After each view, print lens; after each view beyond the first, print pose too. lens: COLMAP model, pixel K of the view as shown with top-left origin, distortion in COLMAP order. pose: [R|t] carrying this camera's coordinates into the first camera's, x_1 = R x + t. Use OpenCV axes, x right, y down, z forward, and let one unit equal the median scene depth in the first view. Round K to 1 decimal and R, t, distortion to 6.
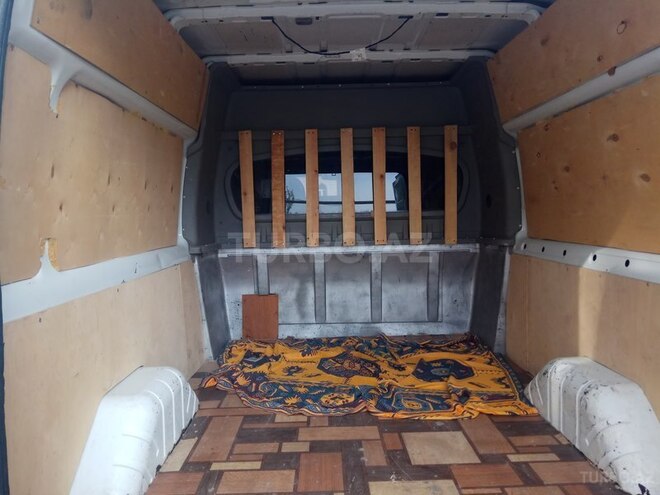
lens RADIAL K [[508.1, 0, 329.3], [0, 508.1, 253.5], [0, 0, 1]] dist [0.104677, -0.137831]
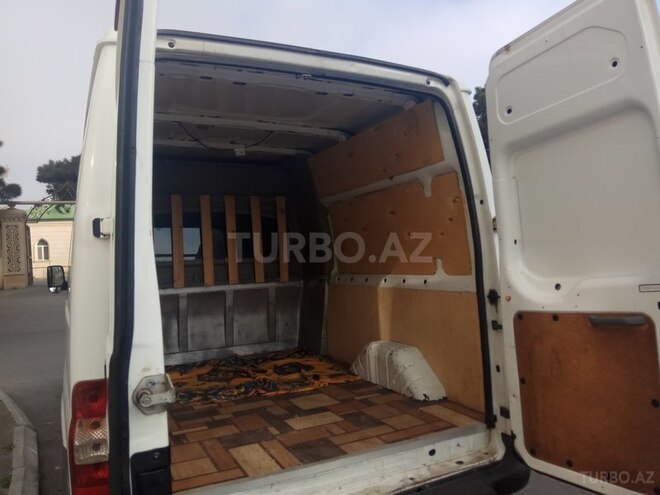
lens RADIAL K [[508.1, 0, 329.3], [0, 508.1, 253.5], [0, 0, 1]] dist [0.104677, -0.137831]
pose [[0.898920, -0.011730, 0.437956, -0.258420], [0.058953, 0.993789, -0.094386, 0.044550], [-0.434129, 0.110664, 0.894028, -0.288530]]
